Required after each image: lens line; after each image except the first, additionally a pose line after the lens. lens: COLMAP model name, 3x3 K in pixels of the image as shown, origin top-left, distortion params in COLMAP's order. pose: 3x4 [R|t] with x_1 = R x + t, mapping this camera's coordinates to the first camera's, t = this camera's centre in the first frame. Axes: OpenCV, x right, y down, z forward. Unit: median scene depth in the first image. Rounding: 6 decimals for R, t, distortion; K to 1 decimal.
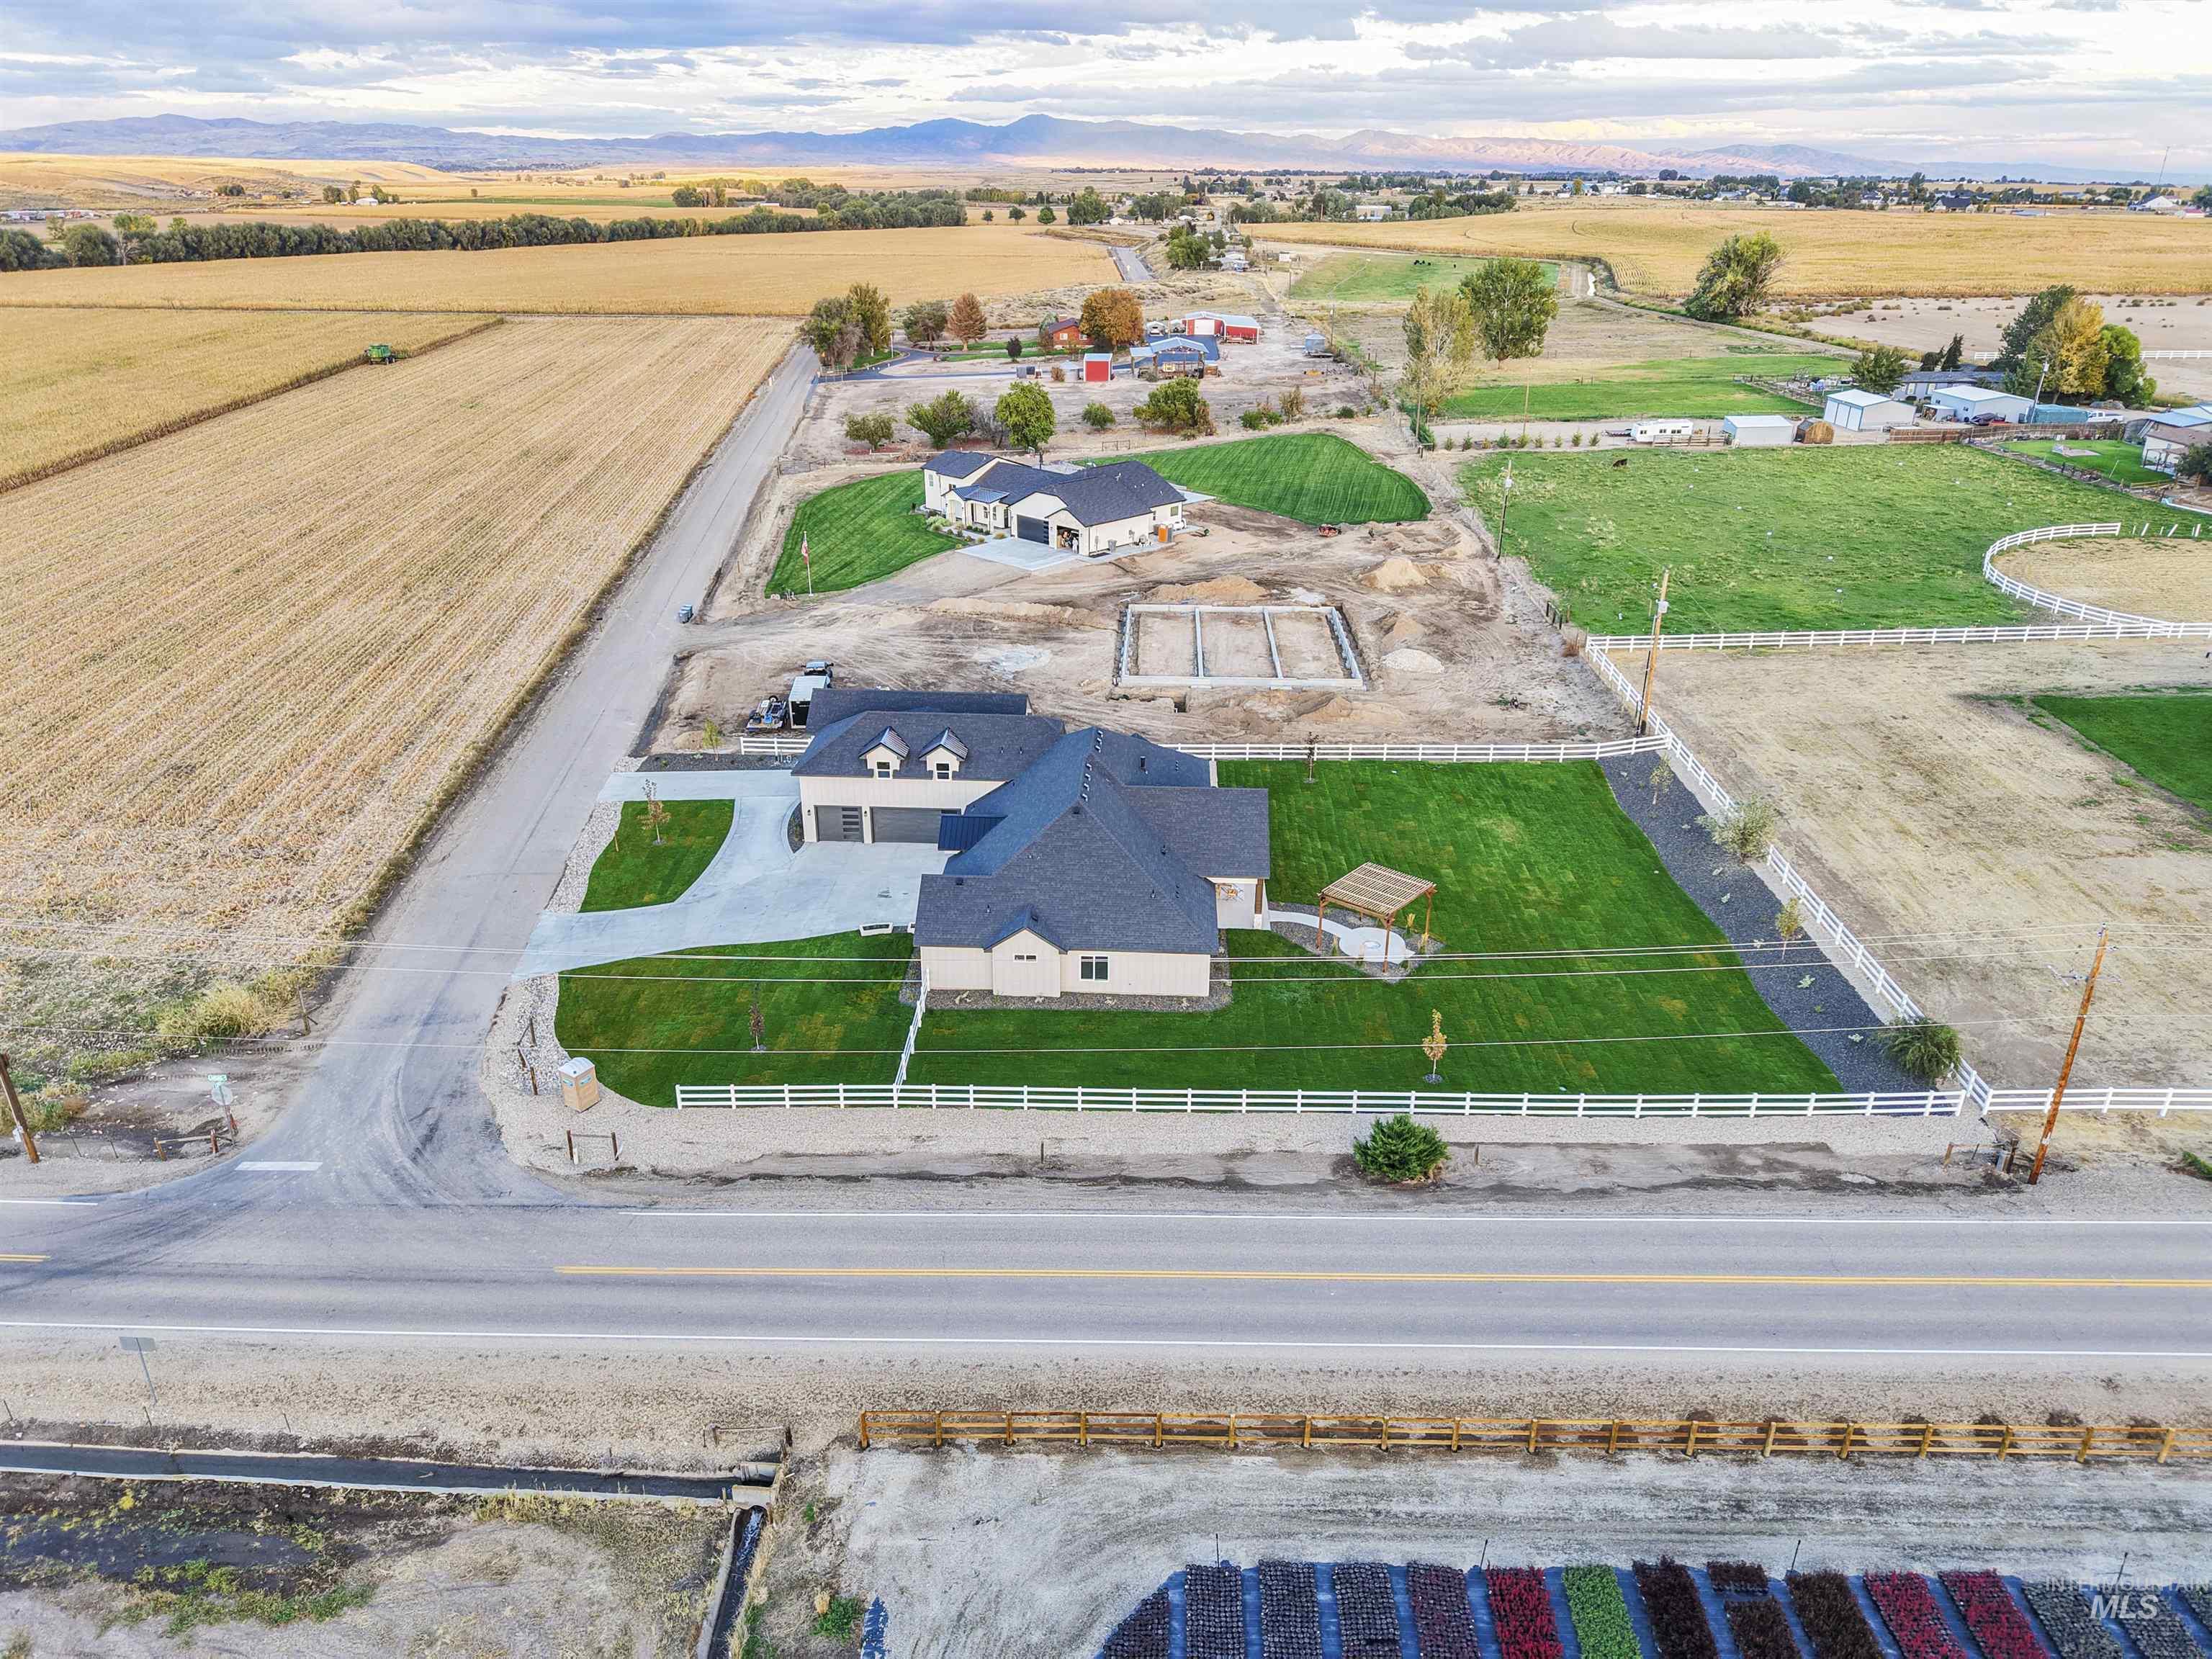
lens RADIAL K [[1489.9, 0, 1104.0], [0, 1489.9, 820.4], [0, 0, 1]] dist [0.027163, -0.029595]
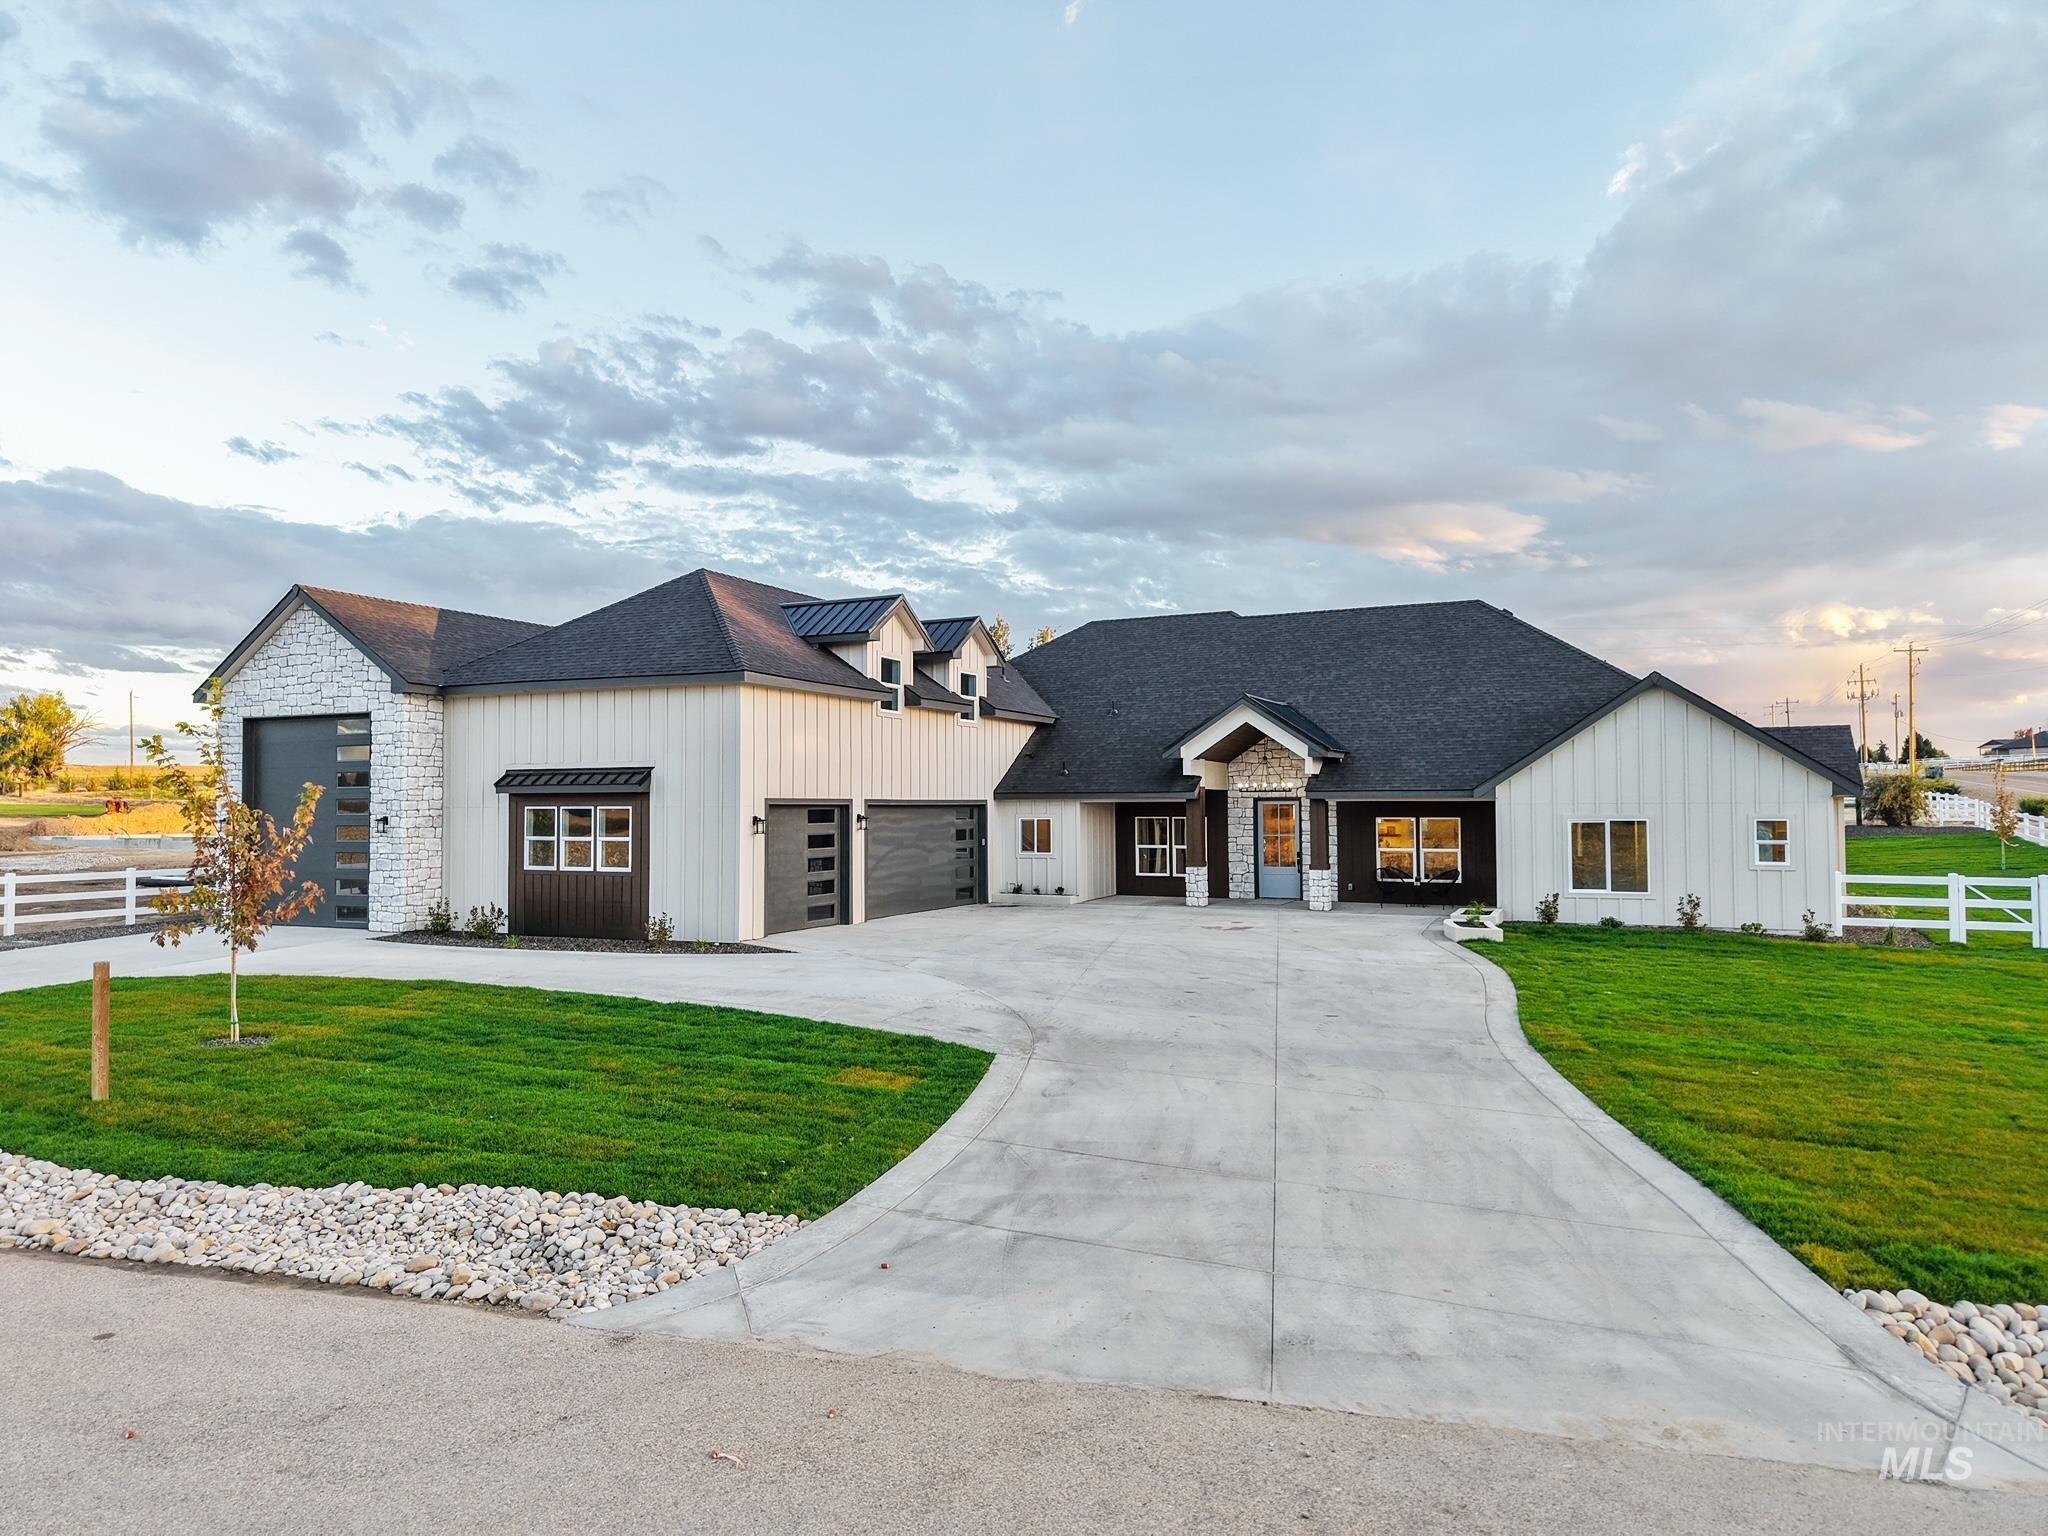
lens RADIAL K [[1379.4, 0, 1015.6], [0, 1379.4, 766.5], [0, 0, 1]] dist [0.027163, -0.029595]
pose [[0.379322, 0.021530, 0.925014, -0.414676], [0.373855, 0.910922, -0.174509, 0.048466], [-0.846373, 0.412016, 0.337484, 0.838864]]
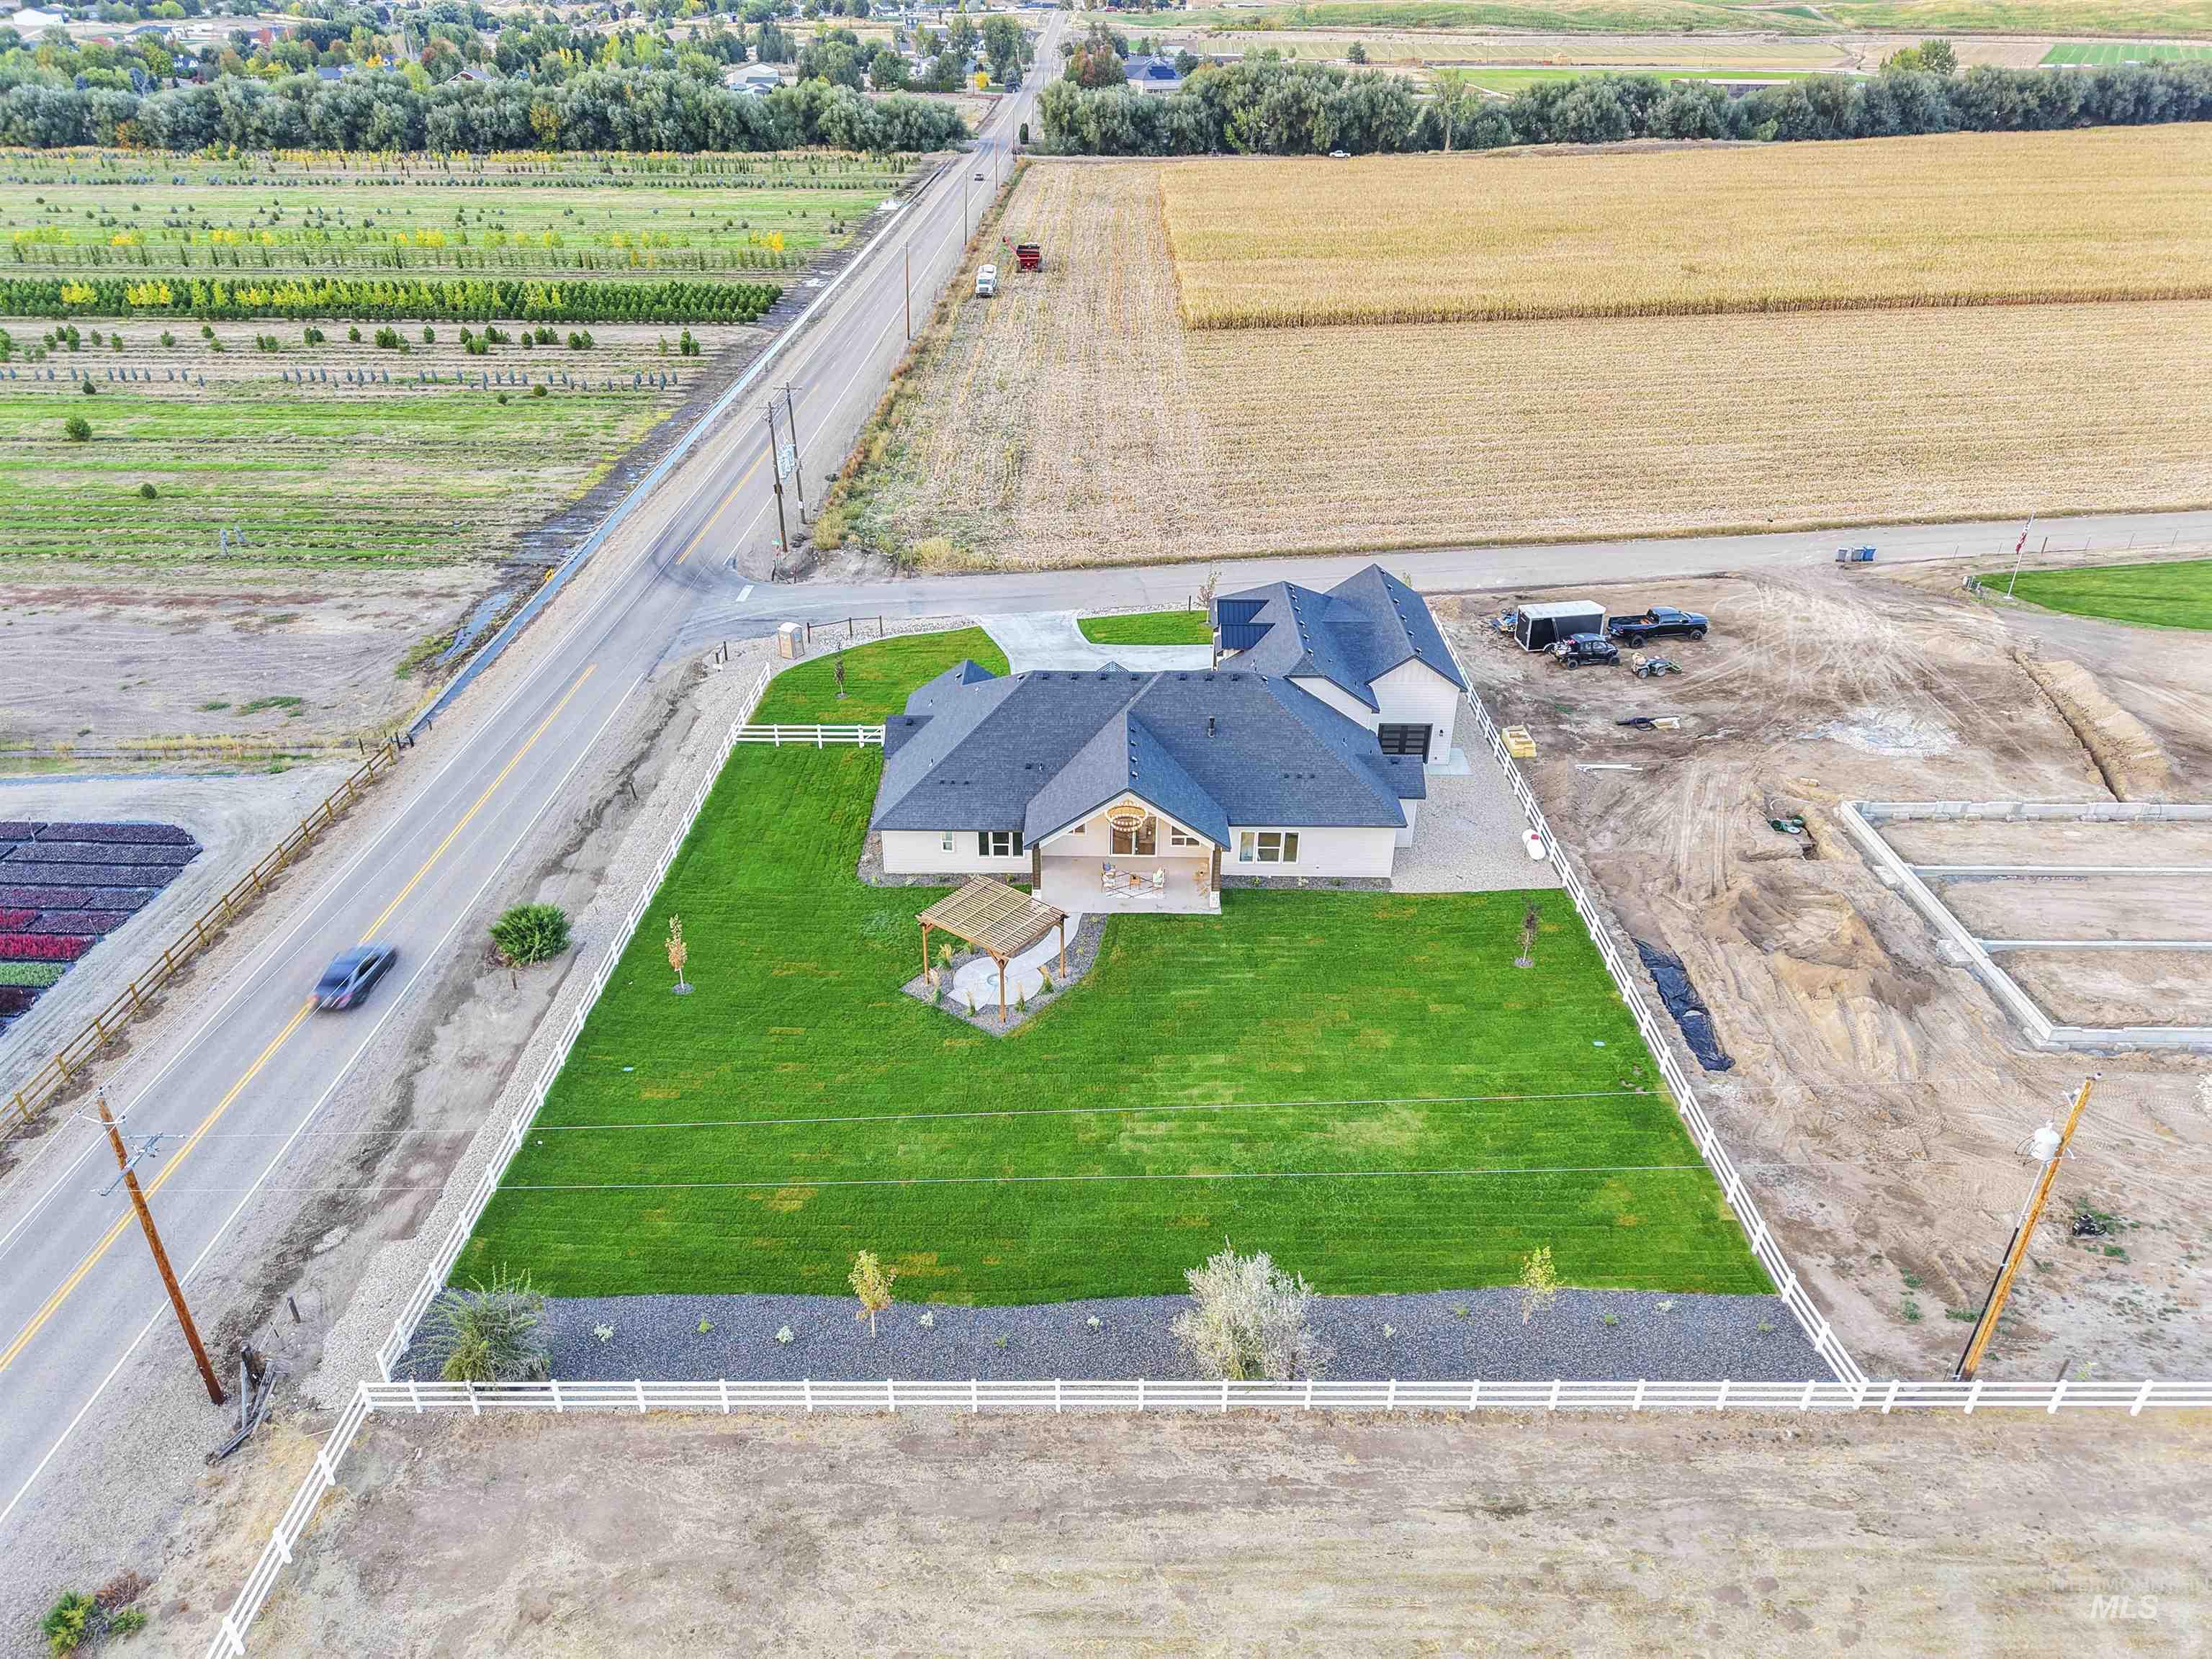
lens RADIAL K [[1489.9, 0, 1095.4], [0, 1489.9, 831.2], [0, 0, 1]] dist [0.027163, -0.029595]
pose [[0.037871, 0.488316, -0.871845, 0.722709], [-0.401720, 0.806305, 0.434158, -0.301211], [0.914979, 0.333795, 0.226702, 0.718639]]
